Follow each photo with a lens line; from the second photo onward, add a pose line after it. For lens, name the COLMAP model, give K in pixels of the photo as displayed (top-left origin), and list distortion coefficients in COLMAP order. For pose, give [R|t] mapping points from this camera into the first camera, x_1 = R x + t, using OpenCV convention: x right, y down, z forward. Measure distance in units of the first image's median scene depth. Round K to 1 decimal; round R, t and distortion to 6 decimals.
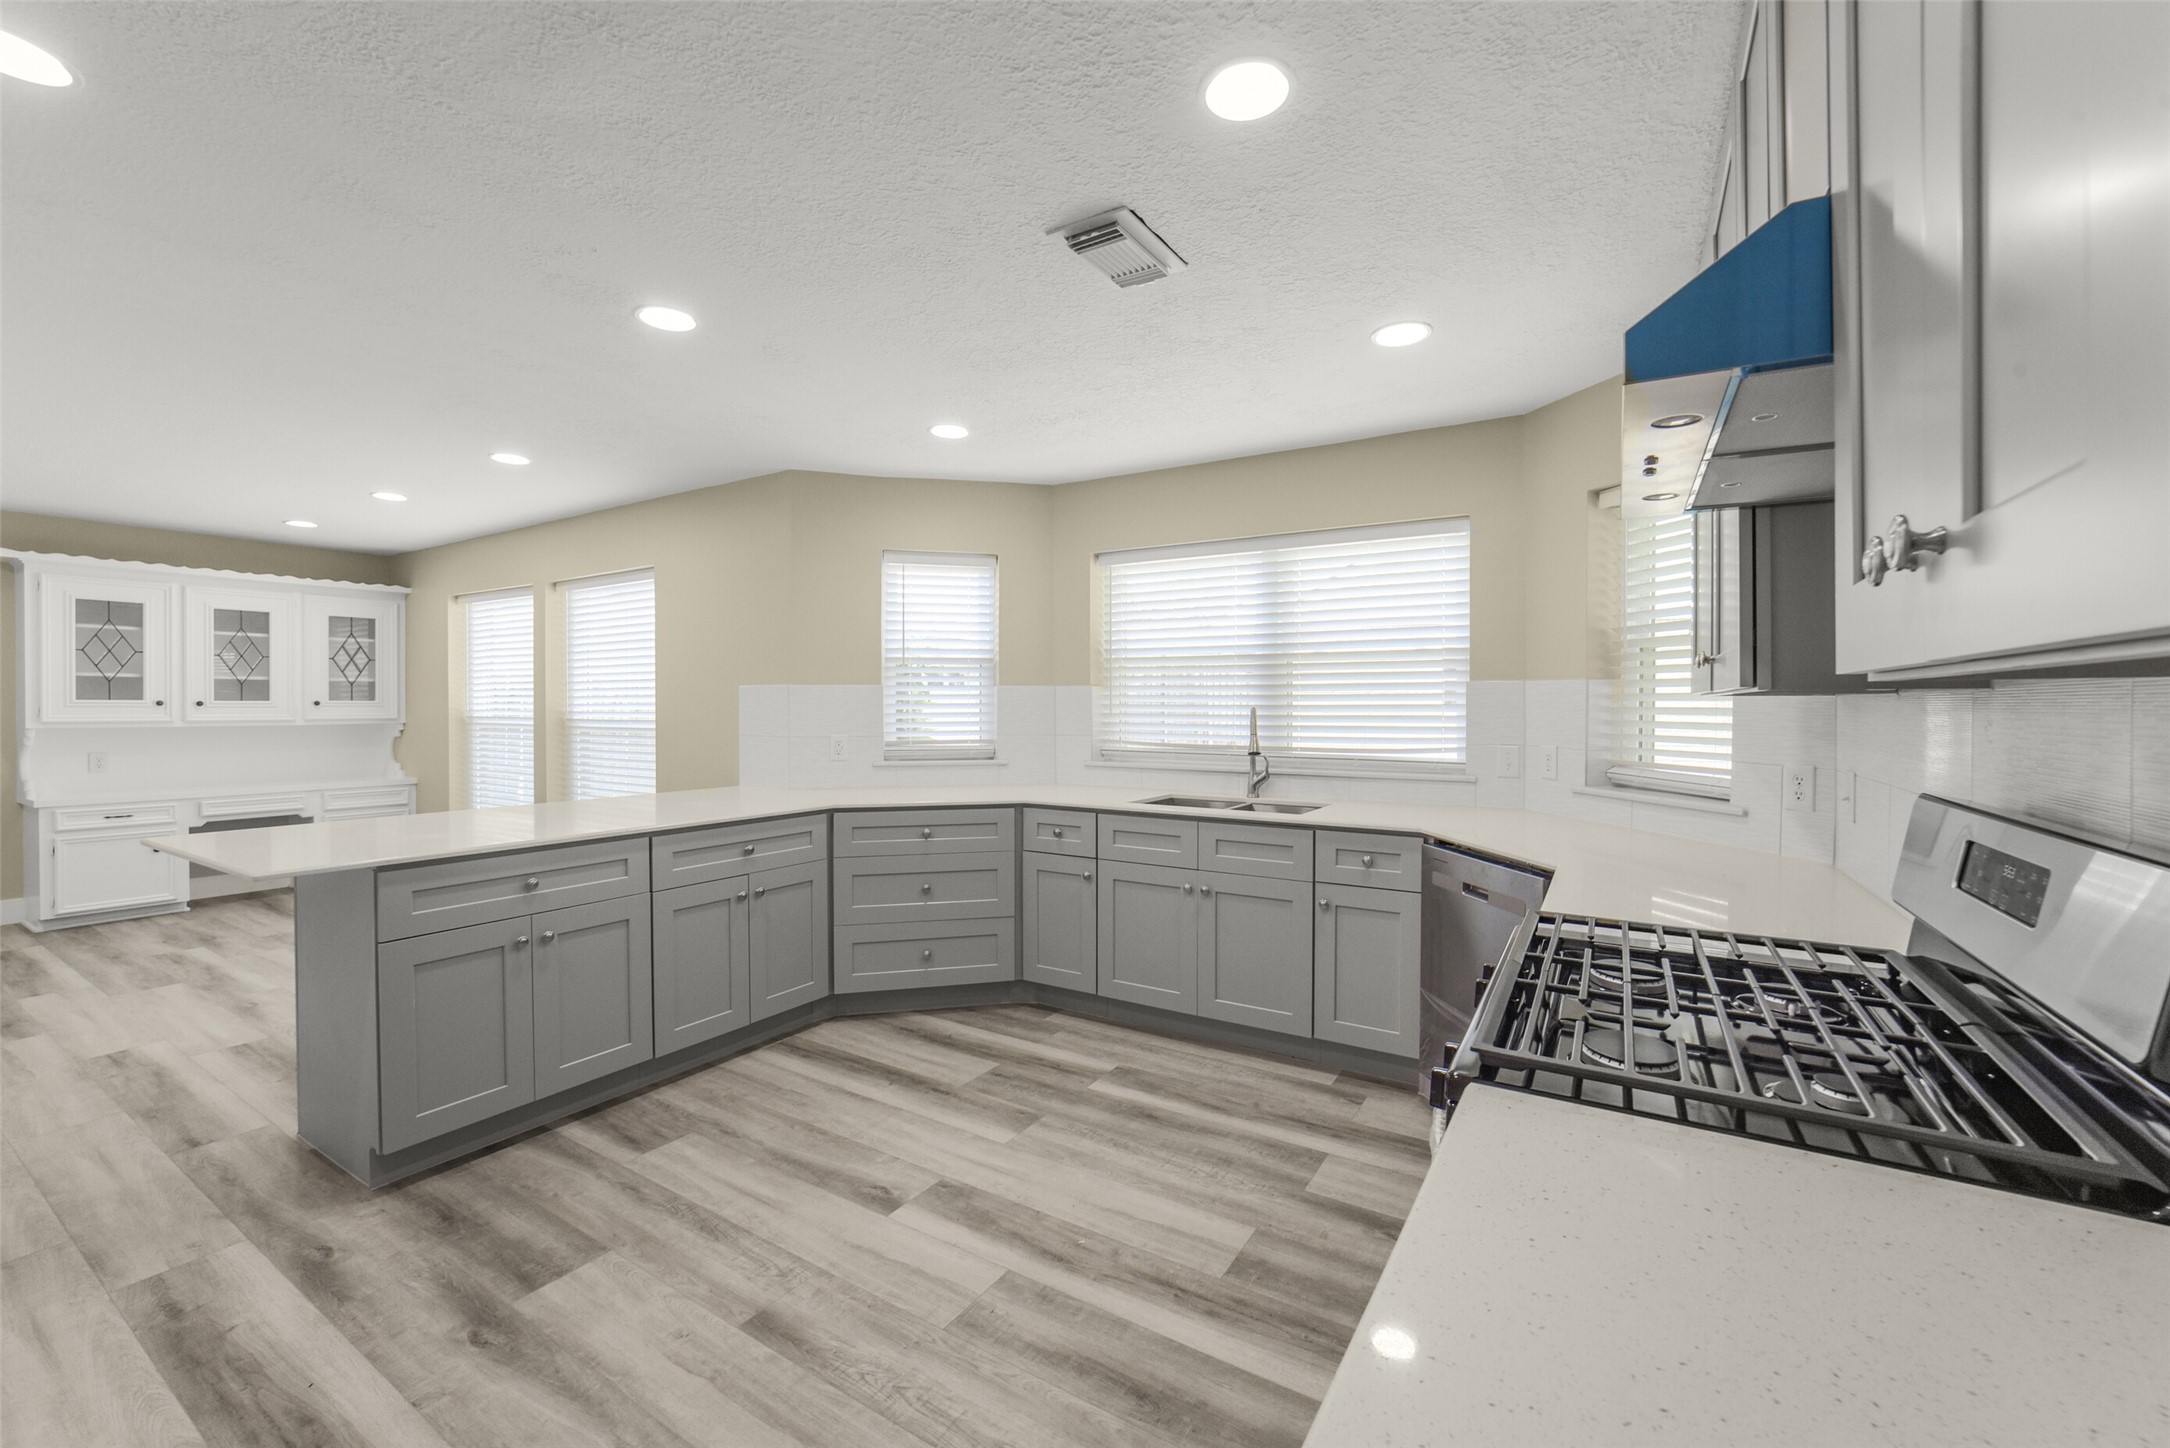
lens RADIAL K [[858.0, 0, 1097.0], [0, 858.0, 711.3], [0, 0, 1]] dist [-0.025006, 0.005739]
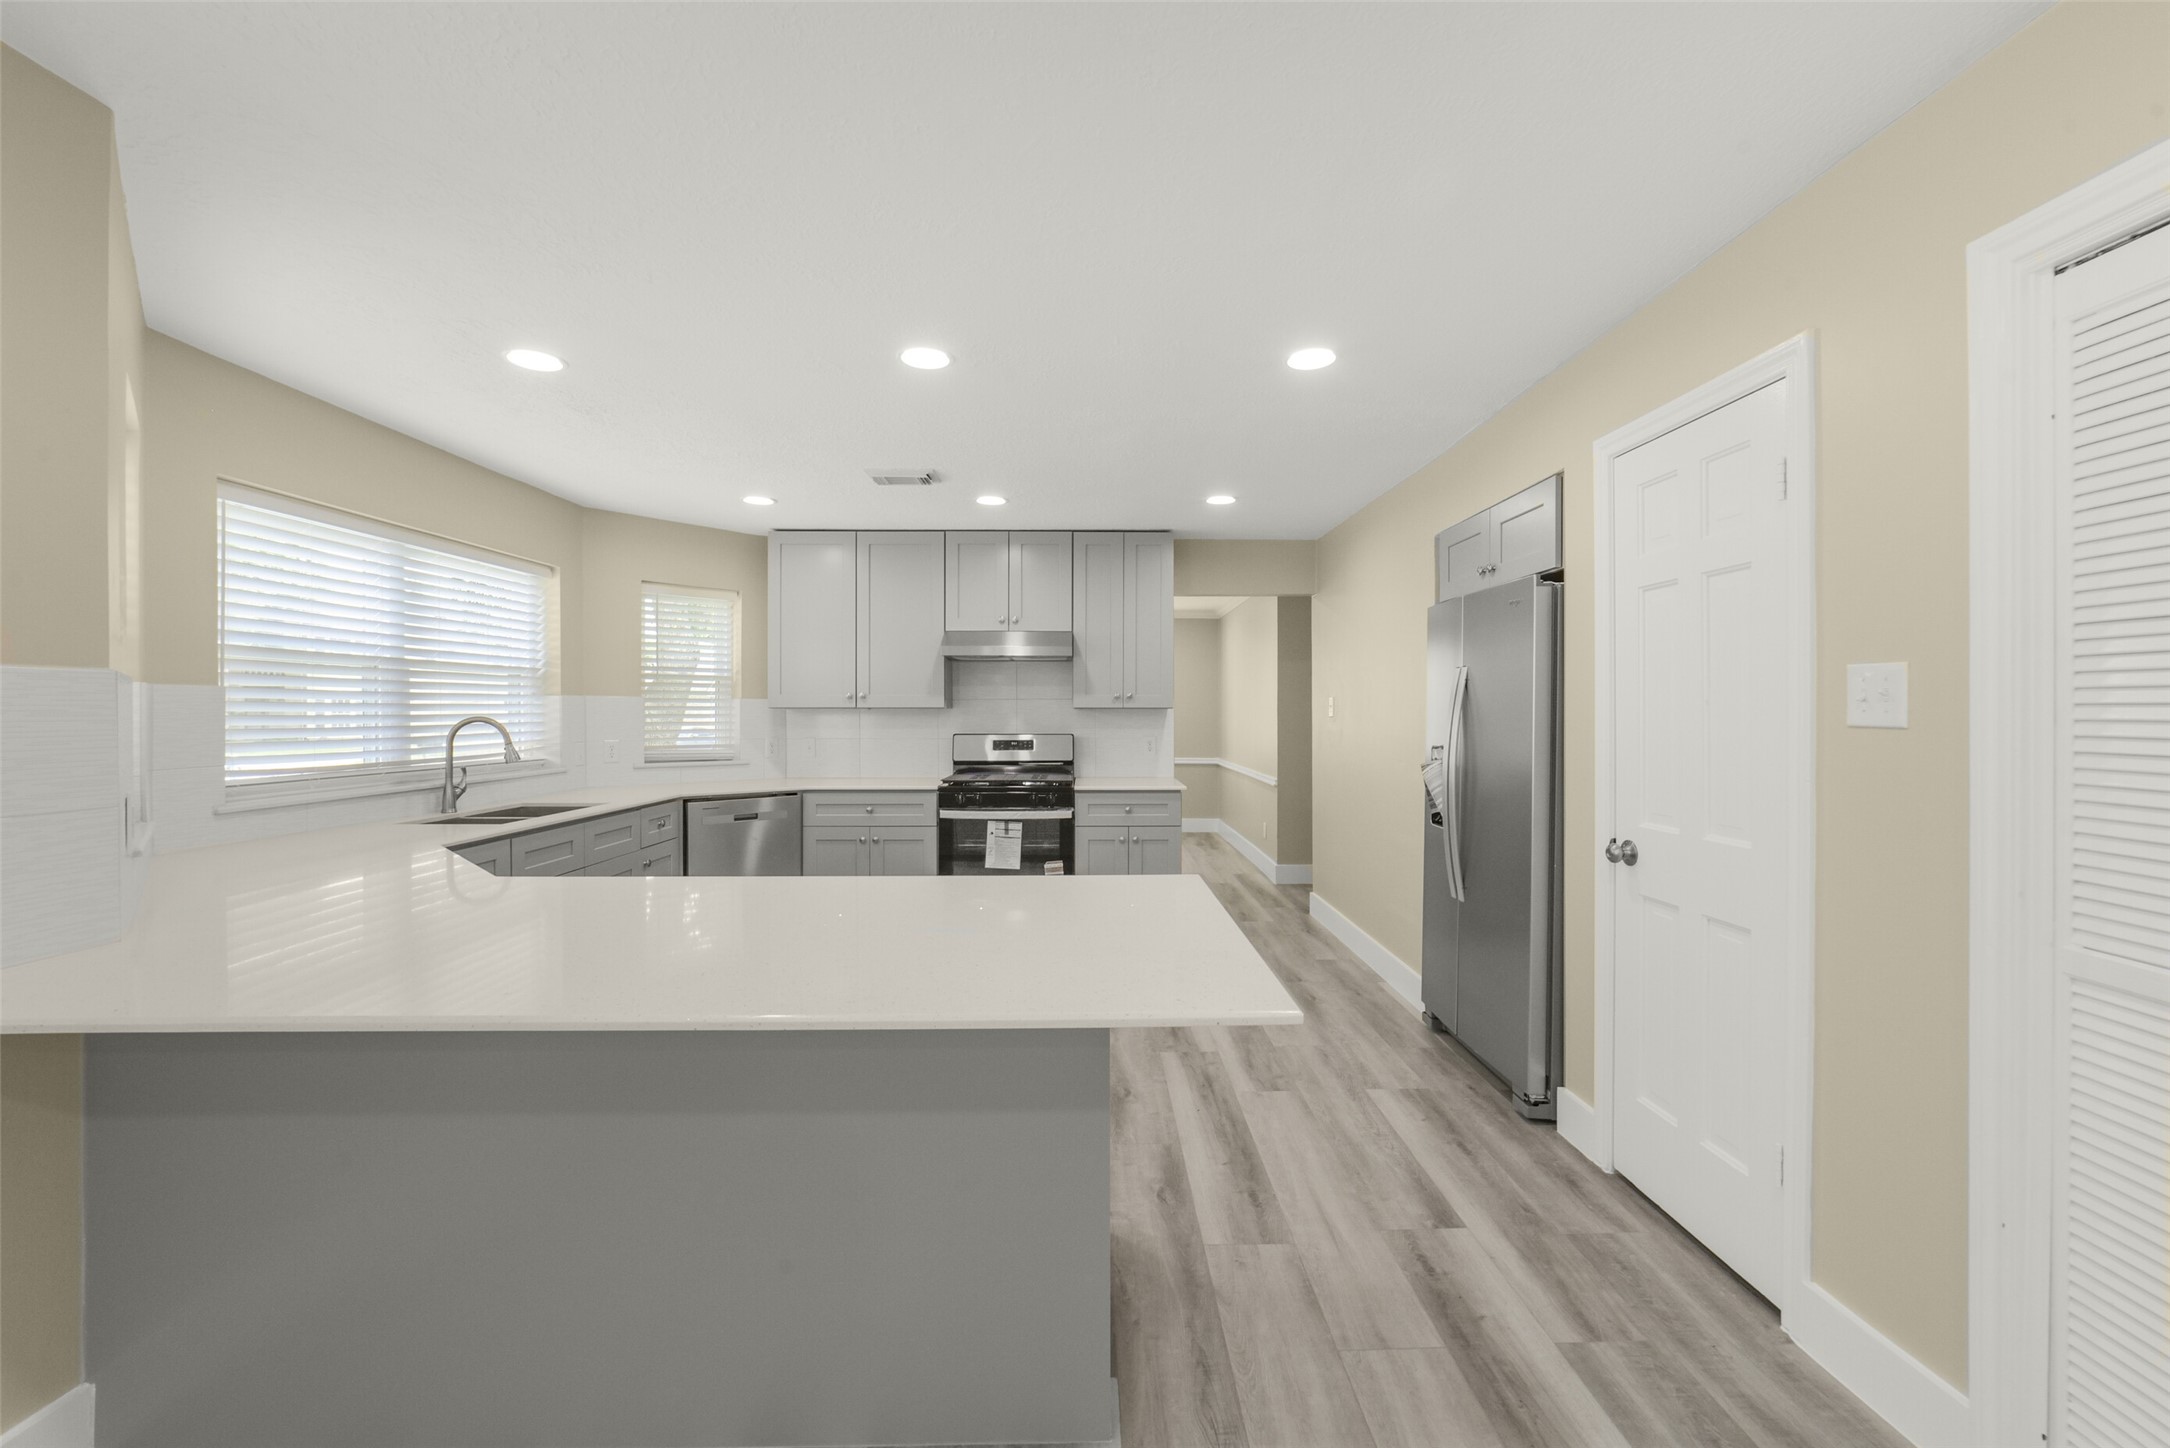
lens RADIAL K [[858.0, 0, 1078.7], [0, 858.0, 708.3], [0, 0, 1]] dist [-0.025006, 0.005739]
pose [[-0.516097, -0.000811, 0.856530, -0.762702], [0.007639, 0.999955, 0.005549, -0.011990], [-0.856496, 0.009407, -0.516068, 0.694435]]
